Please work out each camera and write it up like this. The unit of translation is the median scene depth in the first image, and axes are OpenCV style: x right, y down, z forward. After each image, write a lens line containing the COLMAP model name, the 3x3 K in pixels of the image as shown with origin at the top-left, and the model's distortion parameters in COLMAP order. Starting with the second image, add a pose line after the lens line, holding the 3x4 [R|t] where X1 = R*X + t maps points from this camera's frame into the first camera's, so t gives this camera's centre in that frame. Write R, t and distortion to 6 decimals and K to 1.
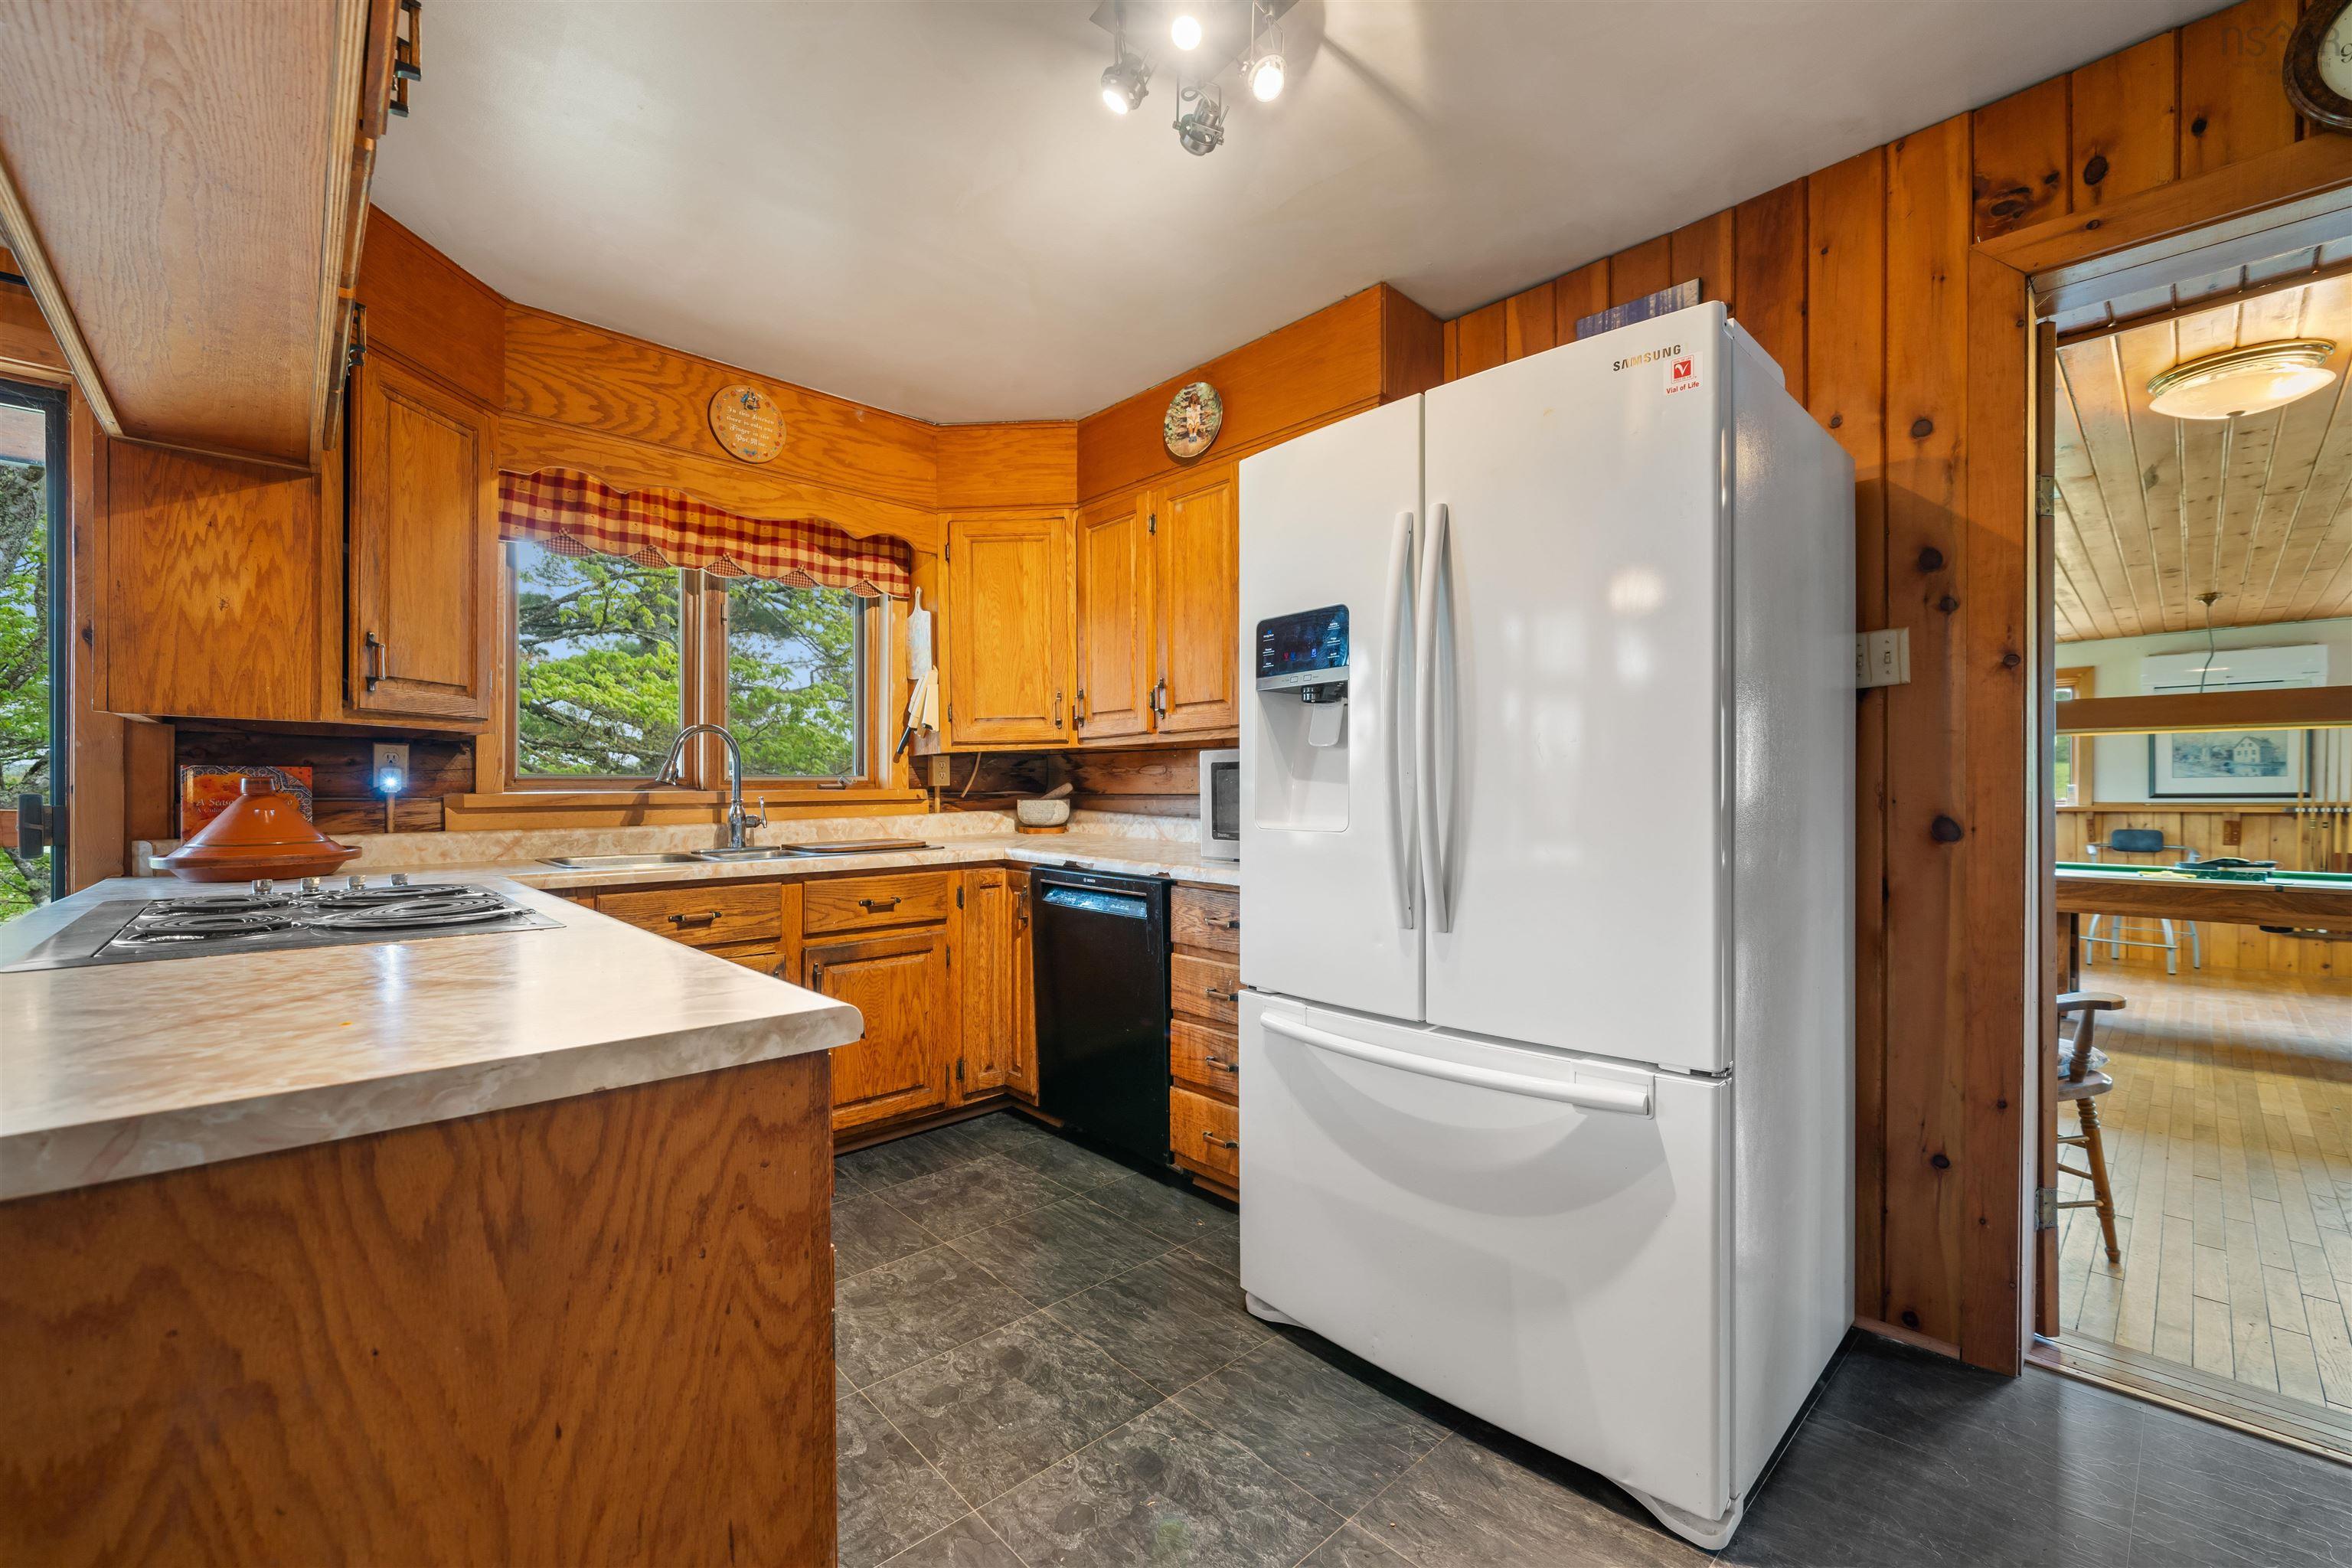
lens RADIAL K [[963.8, 0, 1172.1], [0, 963.8, 799.1], [0, 0, 1]] dist [0.000240, 0.000032]
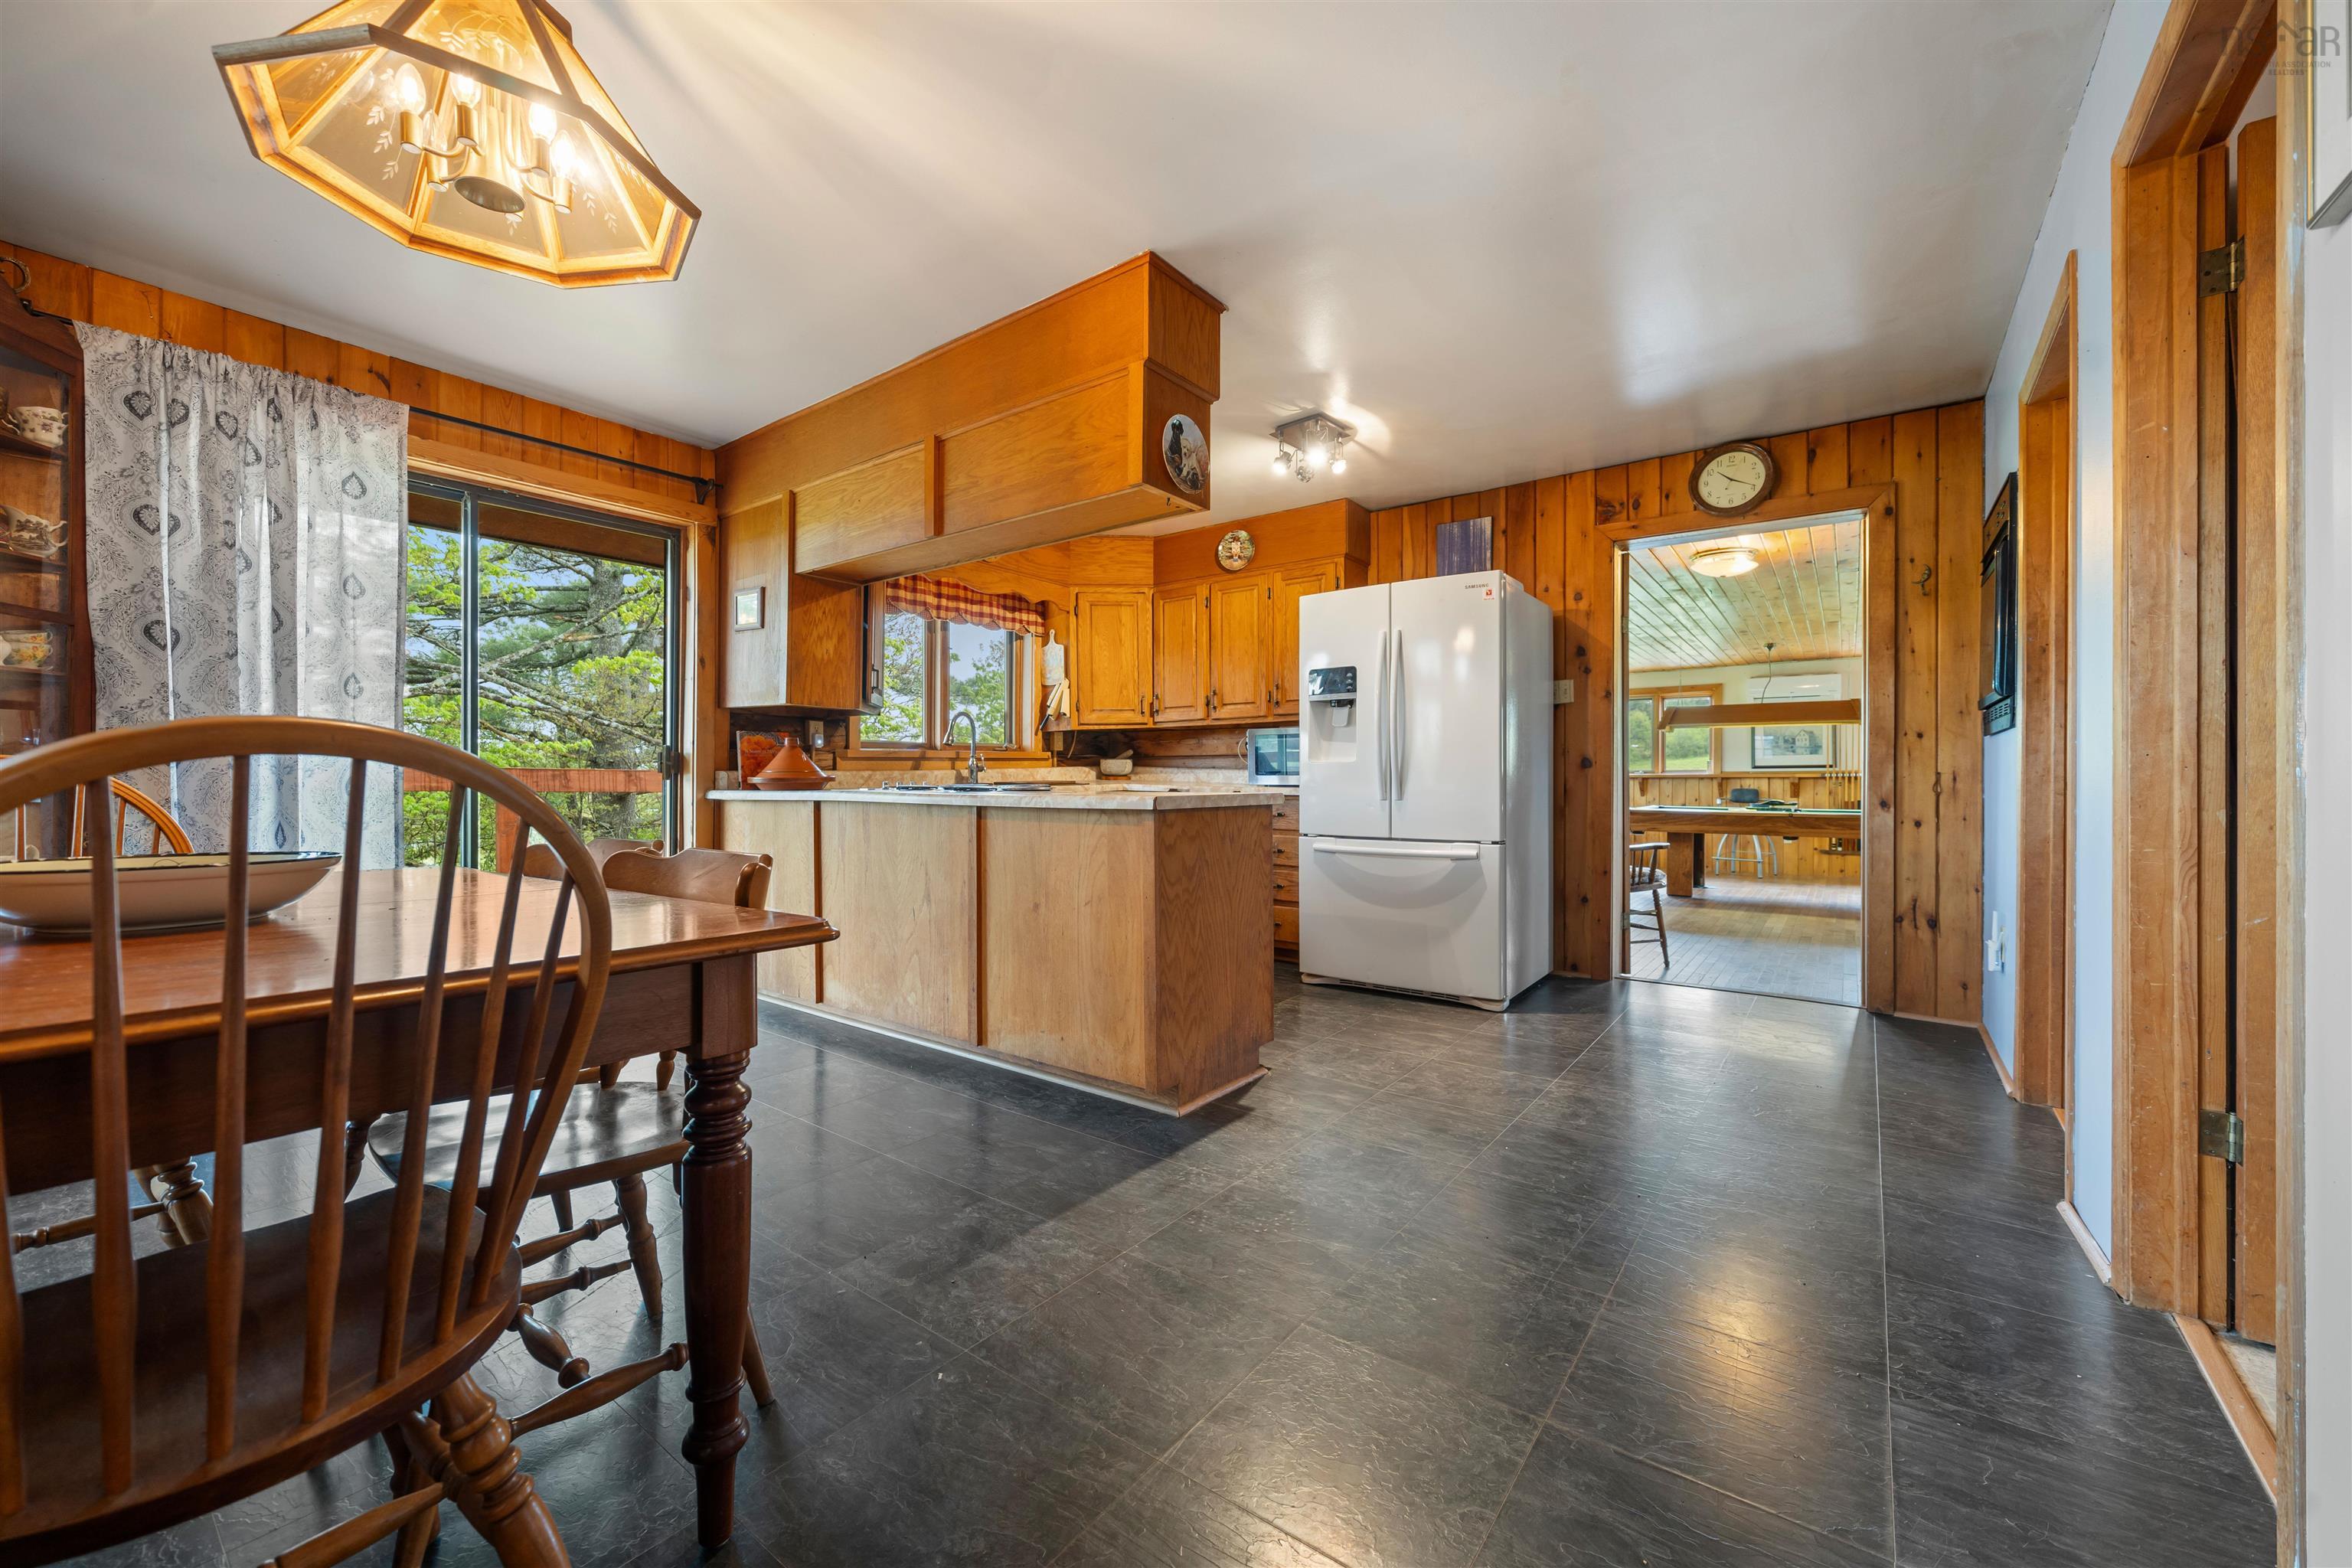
lens RADIAL K [[907.6, 0, 1170.5], [0, 907.6, 783.3], [0, 0, 1]] dist [-0.001693, -0.000126]
pose [[0.985365, -0.000243, 0.170459, -0.406768], [0.000142, 1.000000, 0.000606, 0.053327], [-0.170459, -0.000573, 0.985365, -0.704673]]
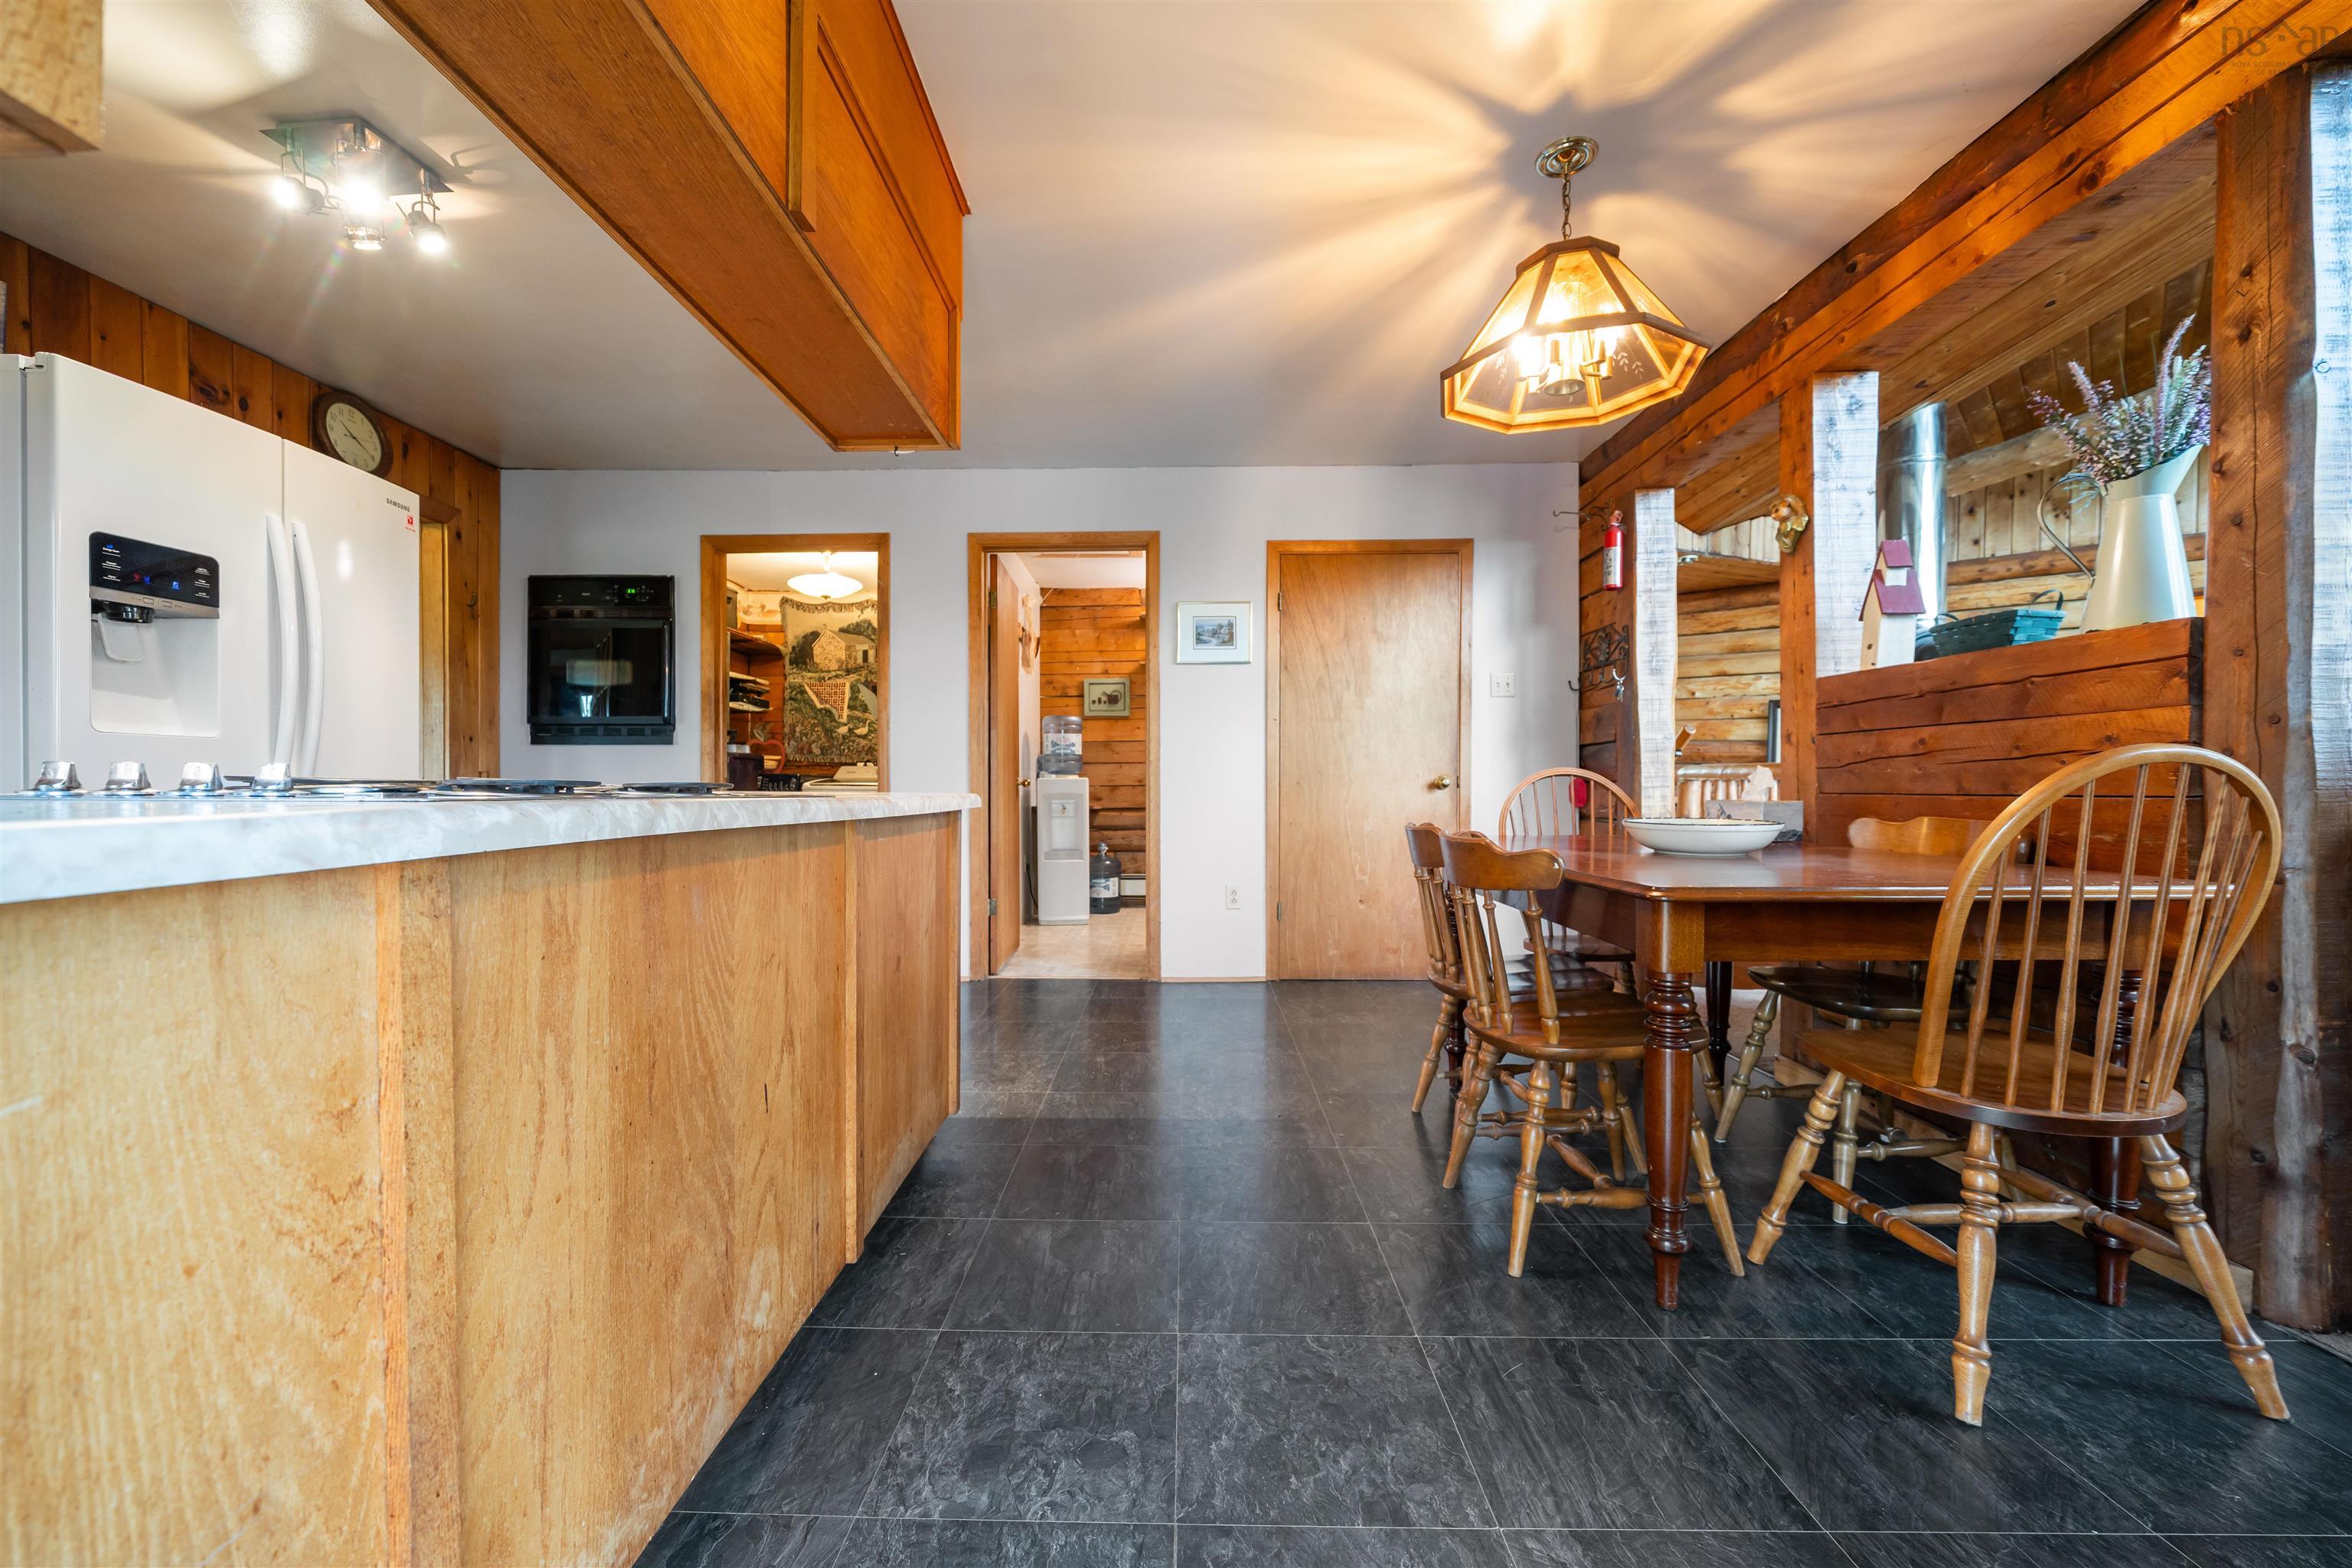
lens RADIAL K [[907.6, 0, 1170.5], [0, 907.6, 783.3], [0, 0, 1]] dist [-0.001693, -0.000126]
pose [[-0.720772, -0.000784, 0.693171, -0.966746], [-0.003020, 0.999993, -0.002009, 0.057158], [-0.693165, -0.003541, -0.720770, 0.616636]]
